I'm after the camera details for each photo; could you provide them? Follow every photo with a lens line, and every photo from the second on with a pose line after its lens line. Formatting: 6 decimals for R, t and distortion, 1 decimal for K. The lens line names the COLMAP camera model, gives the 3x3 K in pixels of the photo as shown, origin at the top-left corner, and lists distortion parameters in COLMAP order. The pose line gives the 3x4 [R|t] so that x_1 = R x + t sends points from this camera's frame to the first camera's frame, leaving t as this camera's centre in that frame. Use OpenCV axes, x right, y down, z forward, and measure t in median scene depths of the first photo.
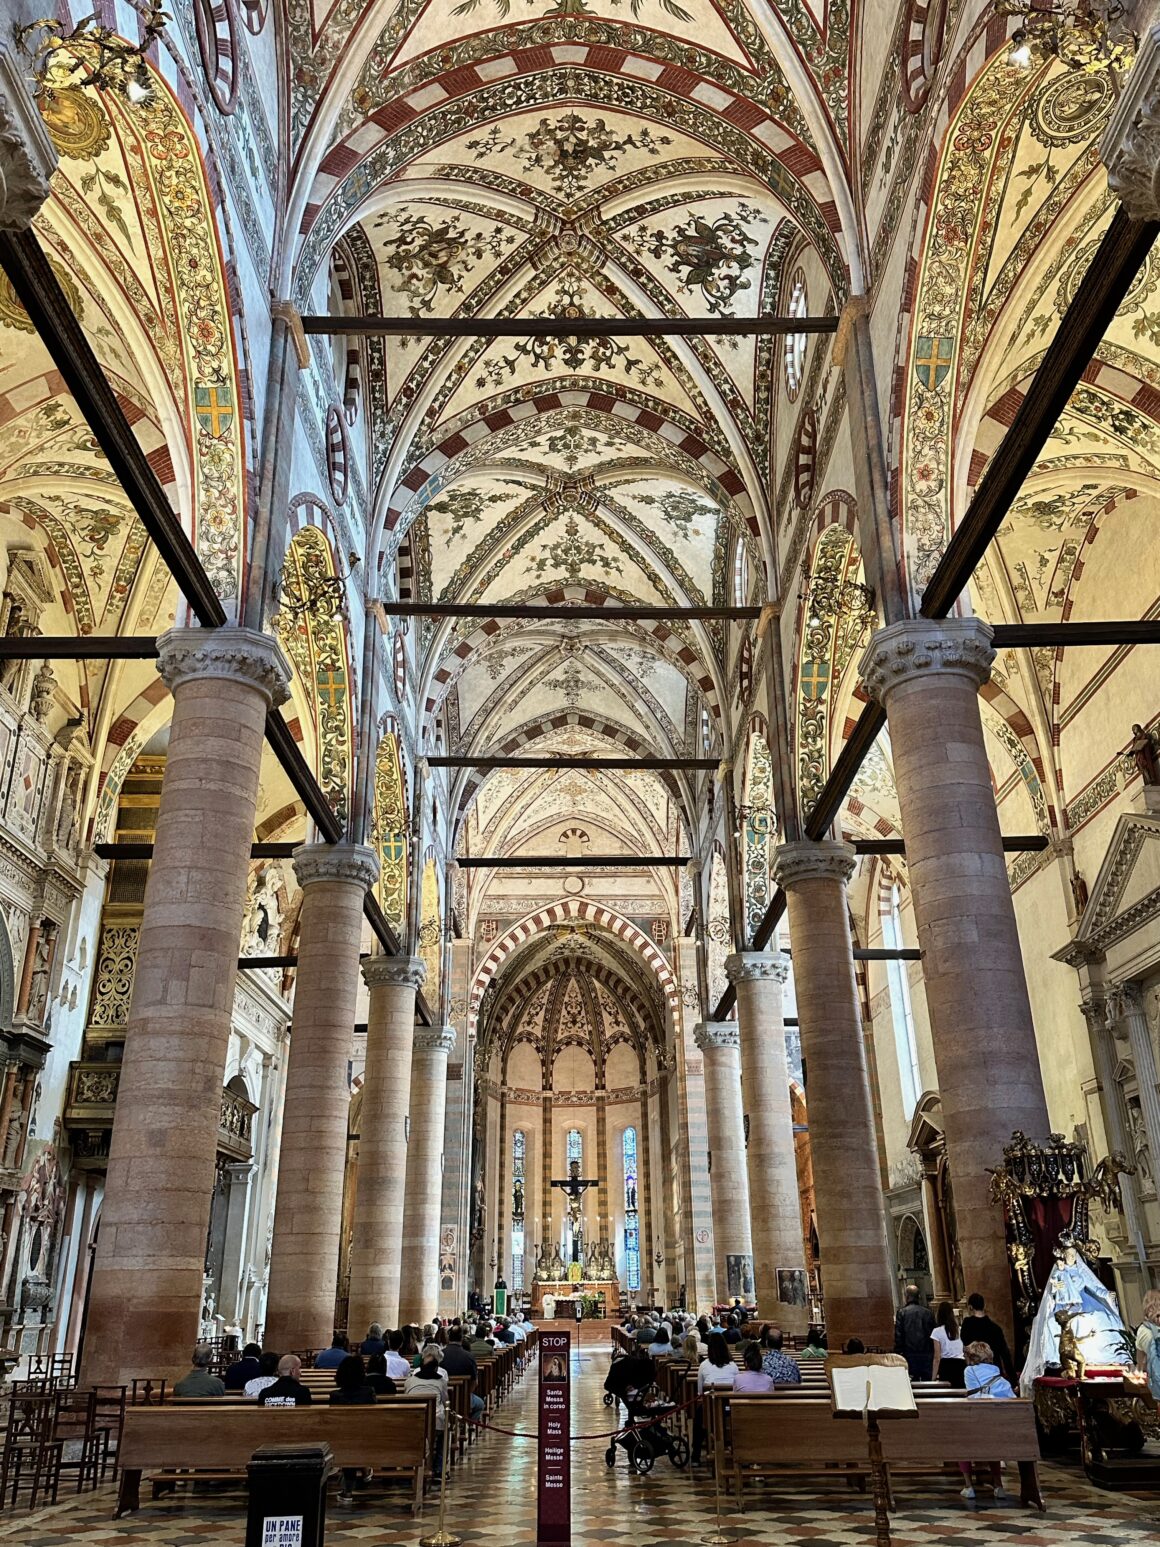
lens RADIAL K [[1227.6, 0, 580.0], [0, 1227.6, 773.5], [0, 0, 1]] dist [0.252643, -0.487979]
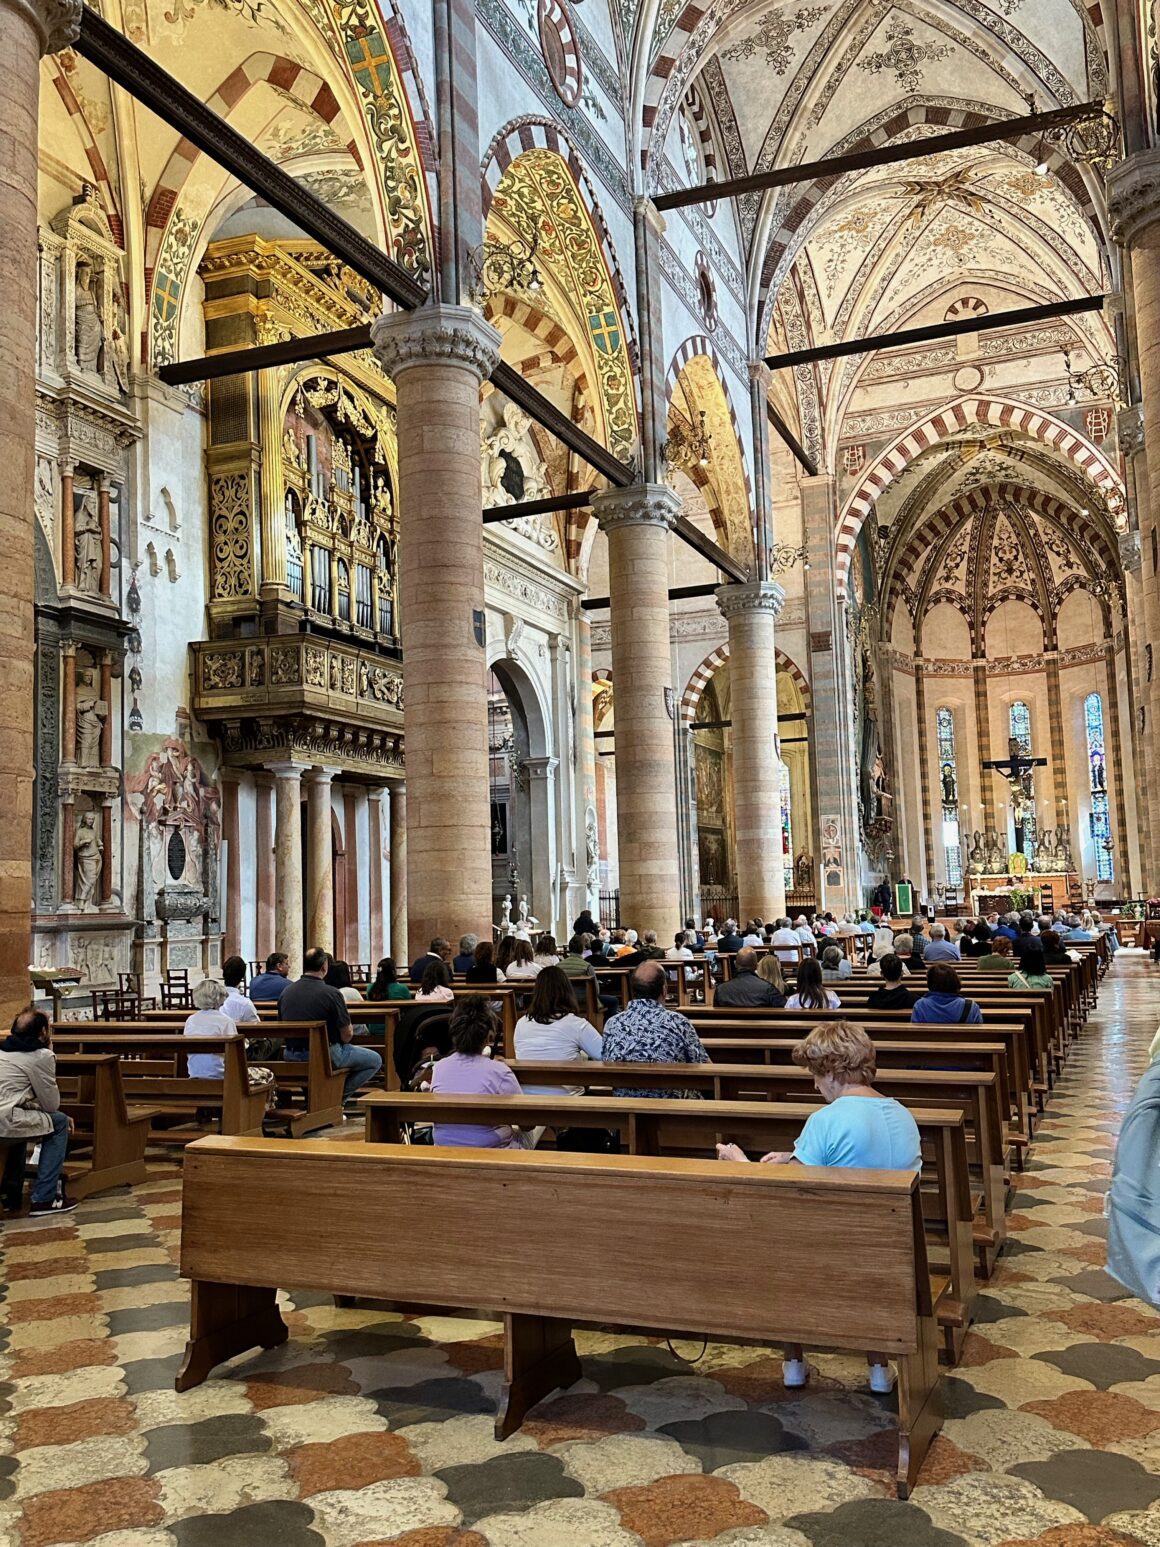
lens RADIAL K [[1348.2, 0, 580.0], [0, 1348.2, 773.5], [0, 0, 1]] dist [0.132702, -0.246709]
pose [[0.919686, -0.055187, -0.388756, 0.085772], [0.169616, 0.948771, 0.266577, 0.058584], [0.354129, -0.311107, 0.881933, 0.144181]]
